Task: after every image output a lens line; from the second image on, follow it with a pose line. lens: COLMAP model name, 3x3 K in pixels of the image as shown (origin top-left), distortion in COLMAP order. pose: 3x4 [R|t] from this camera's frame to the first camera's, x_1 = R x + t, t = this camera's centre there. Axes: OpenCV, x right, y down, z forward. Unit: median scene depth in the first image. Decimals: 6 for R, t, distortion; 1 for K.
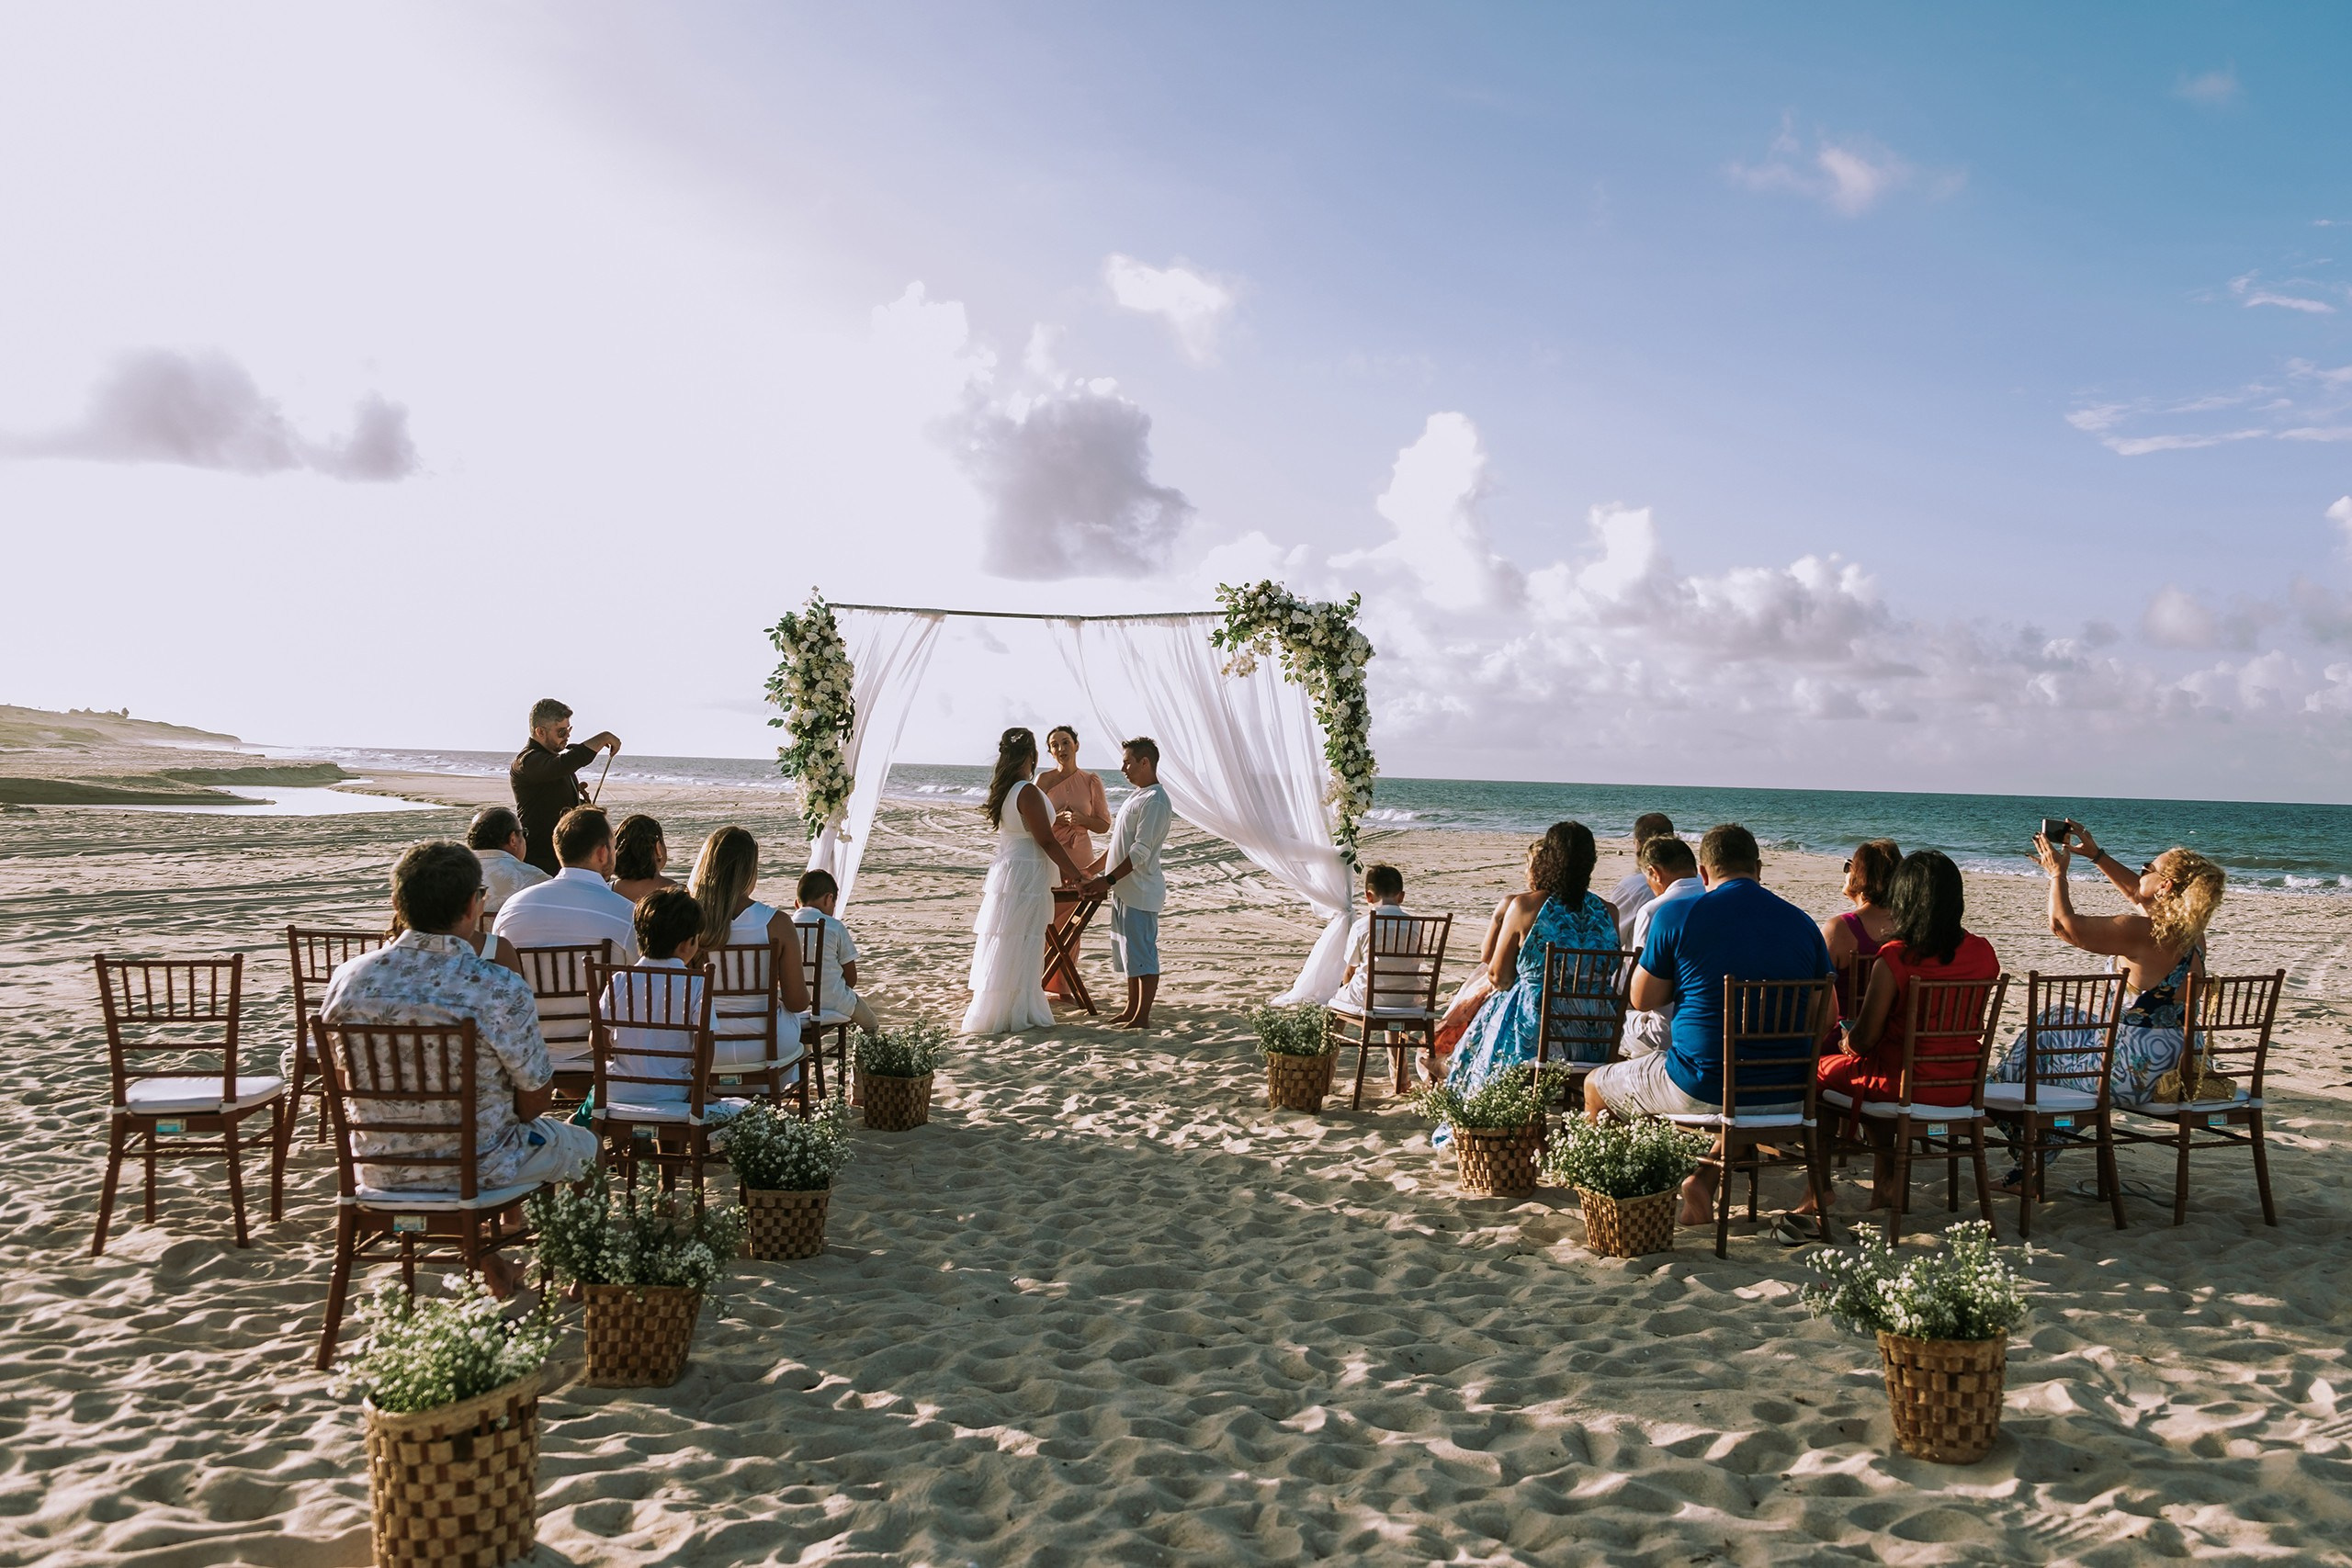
lens RADIAL K [[2130.8, 0, 1358.6], [0, 2130.8, 788.3], [0, 0, 1]] dist [-0.009895, 0.008801]
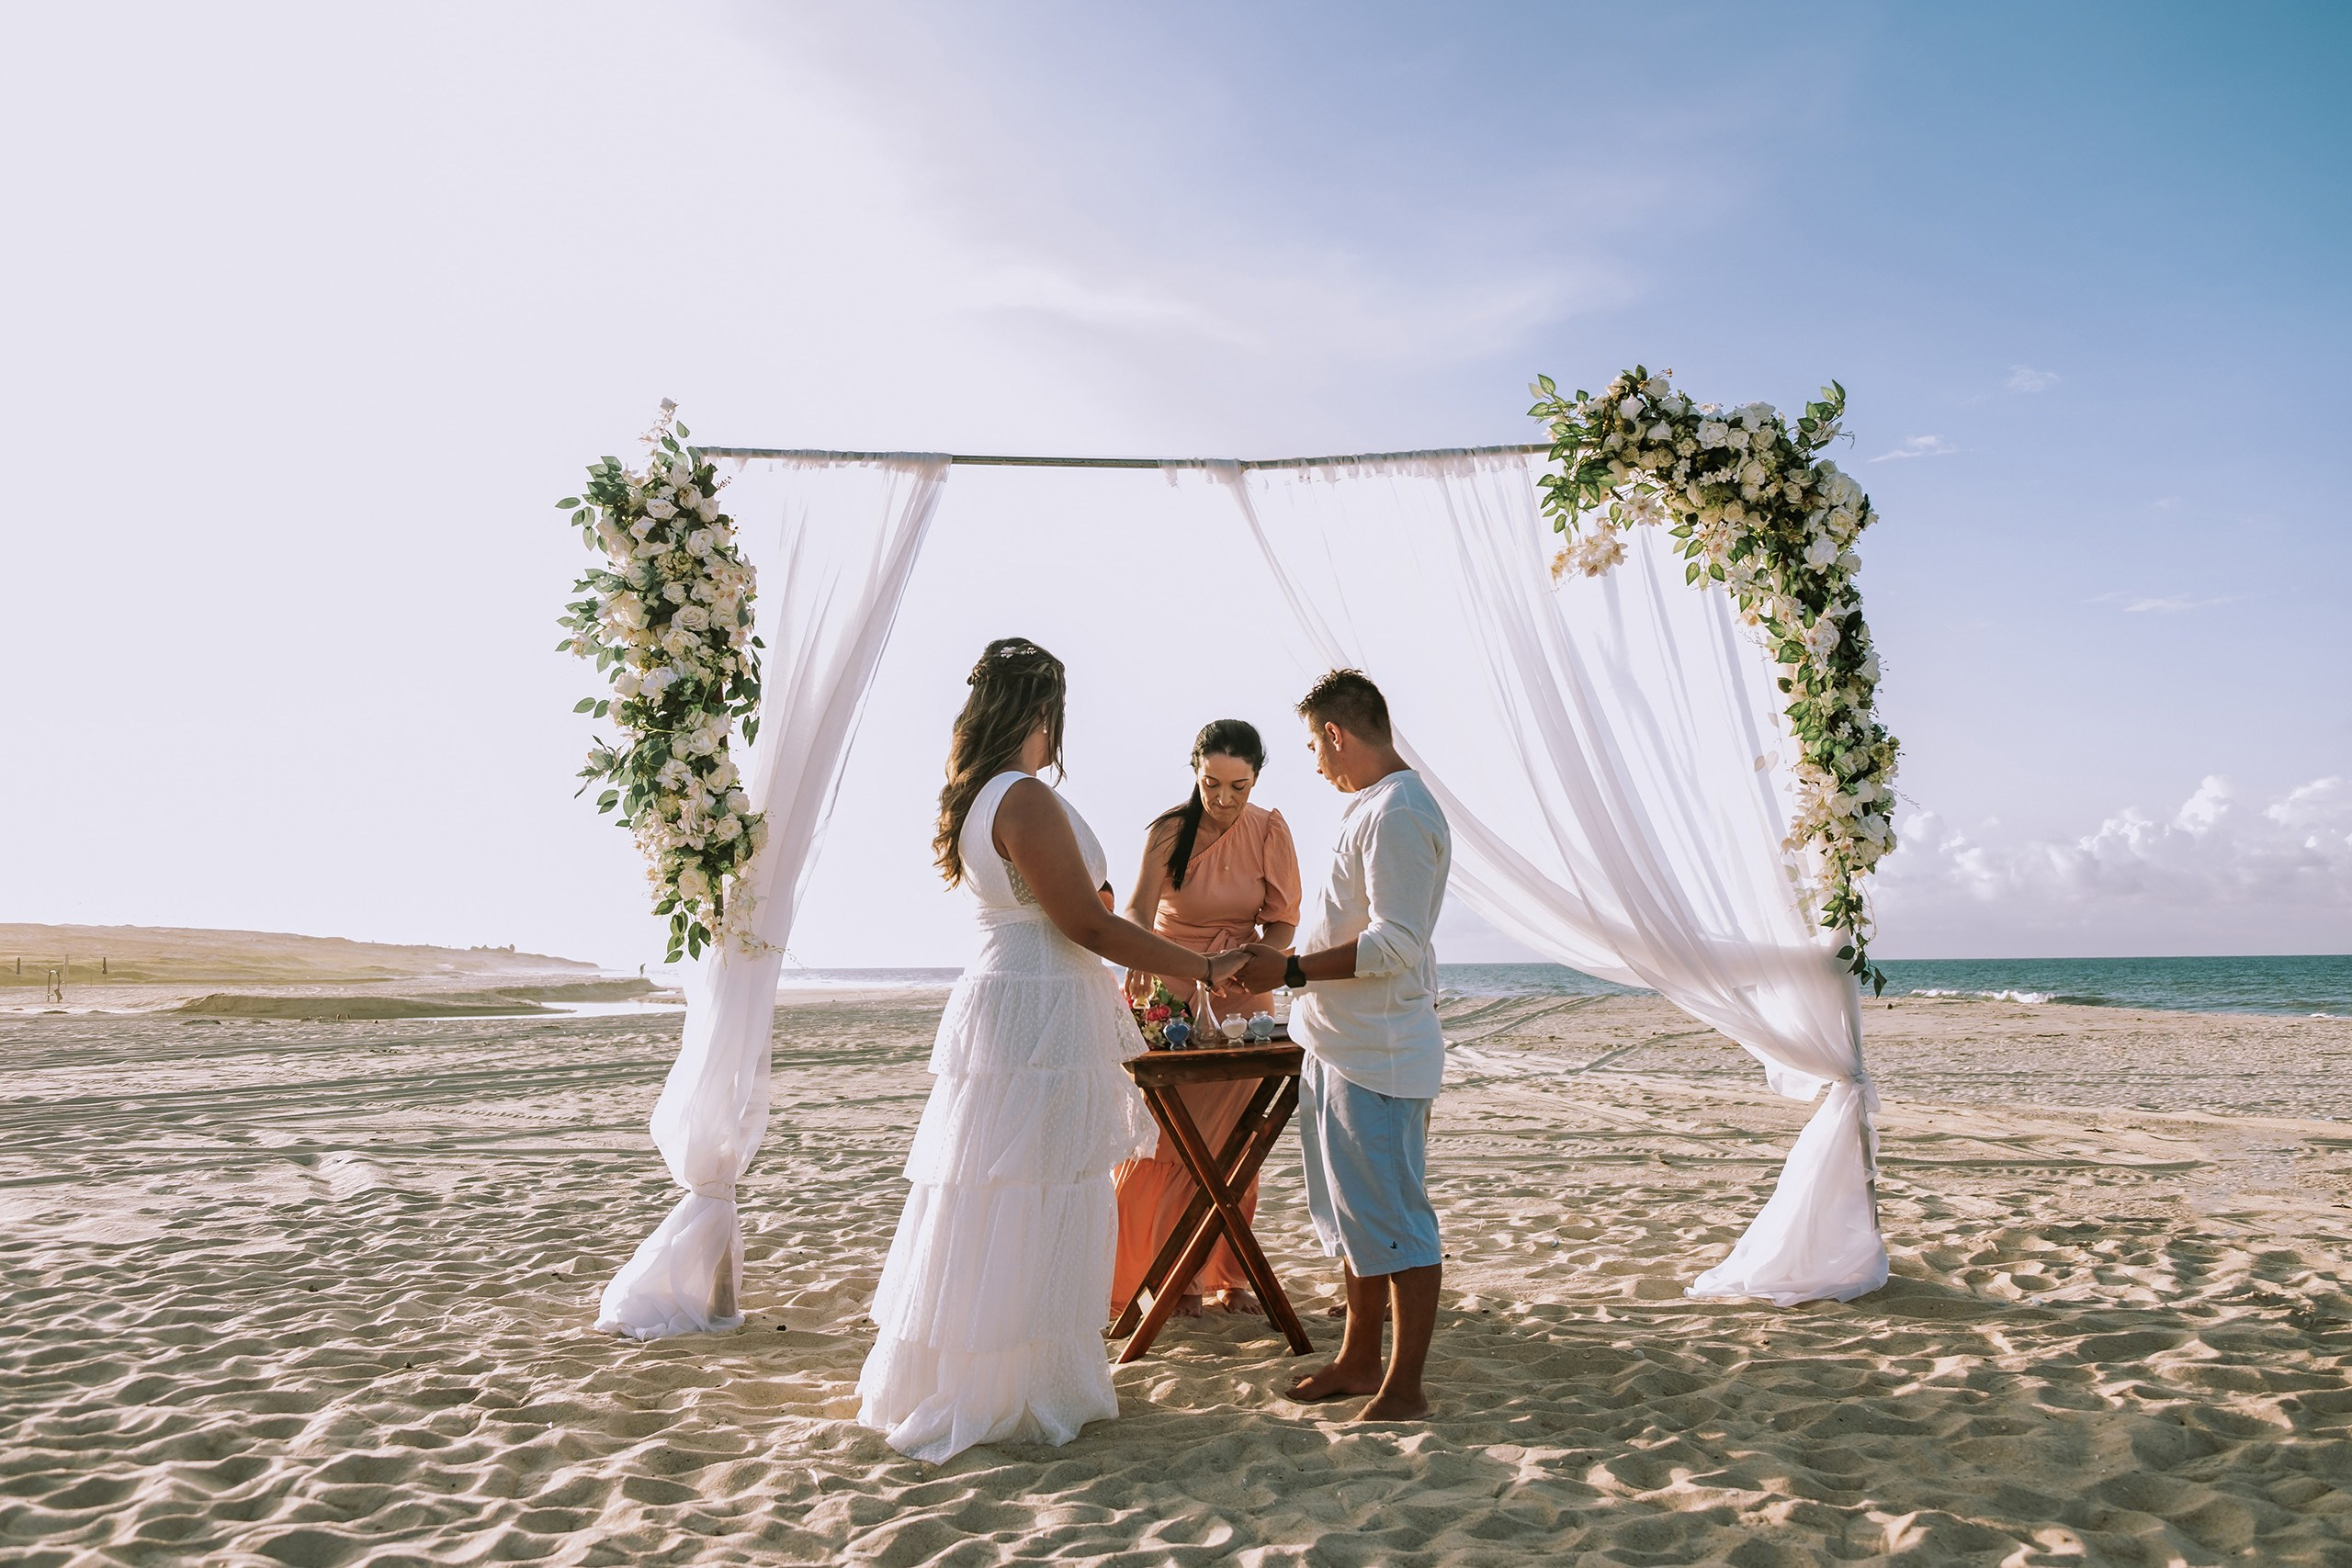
lens RADIAL K [[1870.4, 0, 1176.0], [0, 1870.4, 784.0], [0, 0, 1]] dist [-0.039248, 0.001845]
pose [[0.983295, -0.054963, -0.173522, -0.081008], [0.036819, 0.993673, -0.106102, 0.034121], [0.178256, 0.097941, 0.979098, 0.631479]]
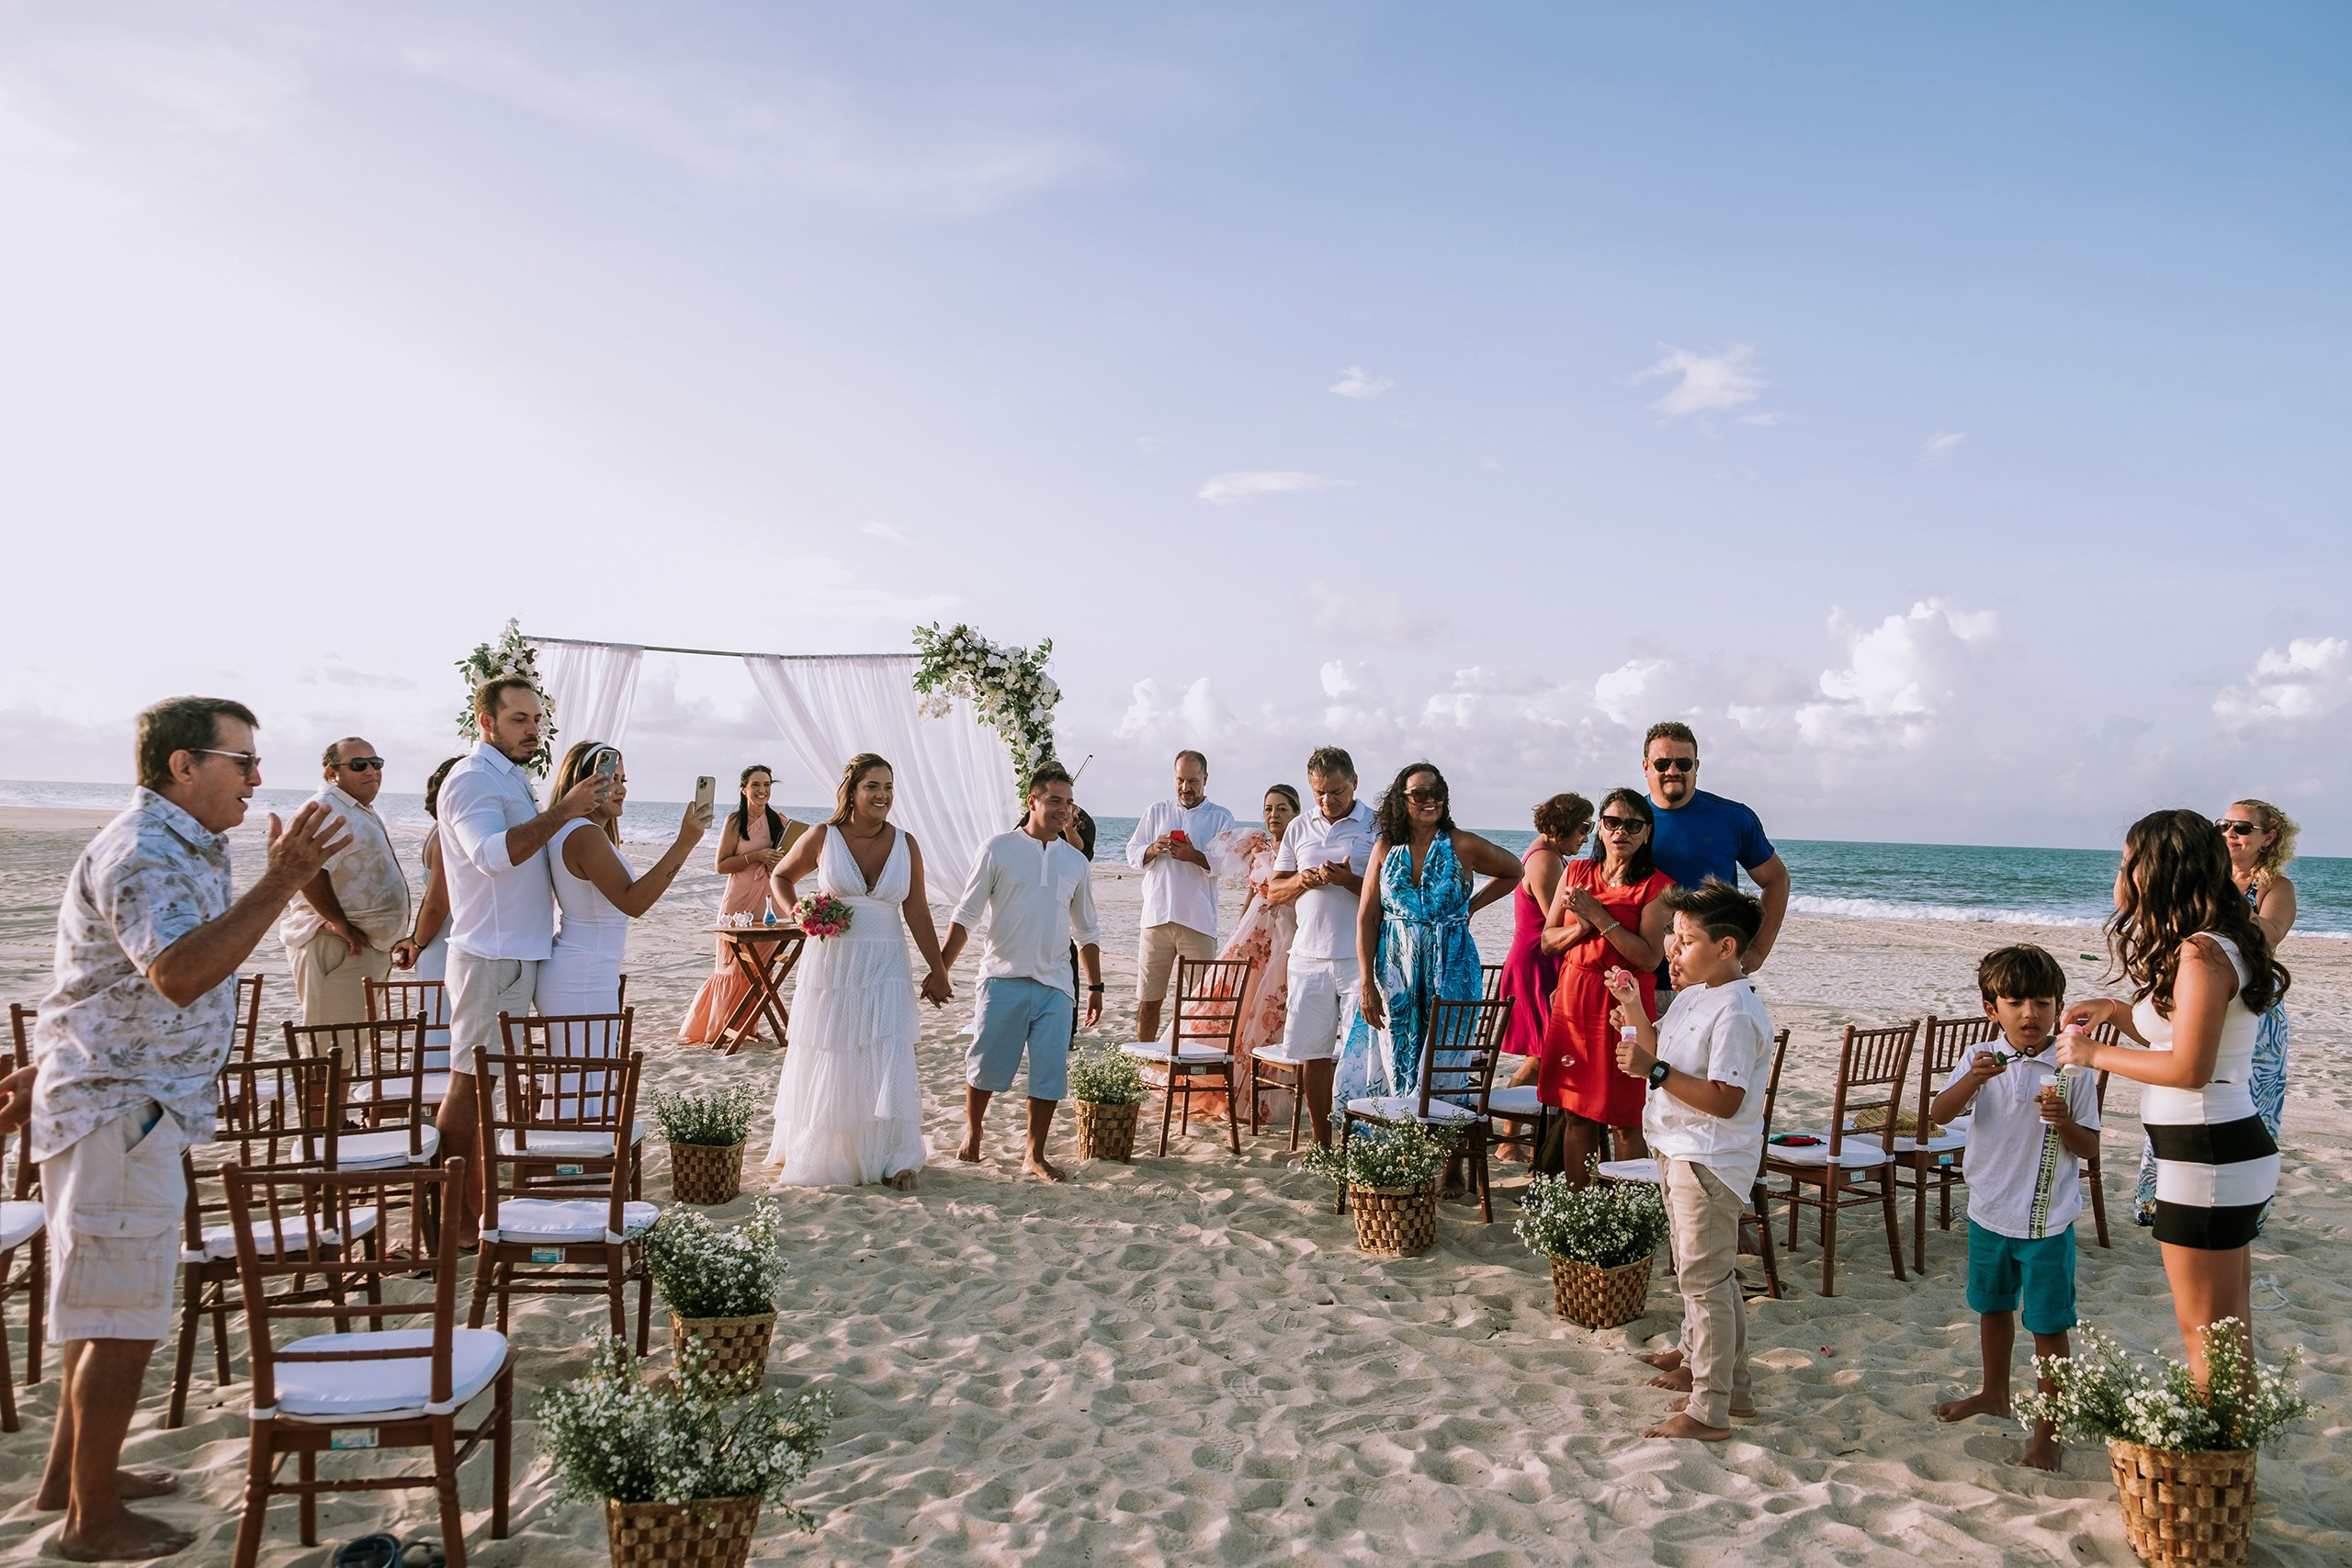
lens RADIAL K [[1813.6, 0, 1243.0], [0, 1813.6, 819.5], [0, 0, 1]] dist [-0.030986, 0.073475]
pose [[0.975165, 0.002581, 0.221463, -0.111138], [-0.002718, 0.999996, 0.000314, -0.004424], [-0.221461, -0.000908, 0.975169, 0.123940]]
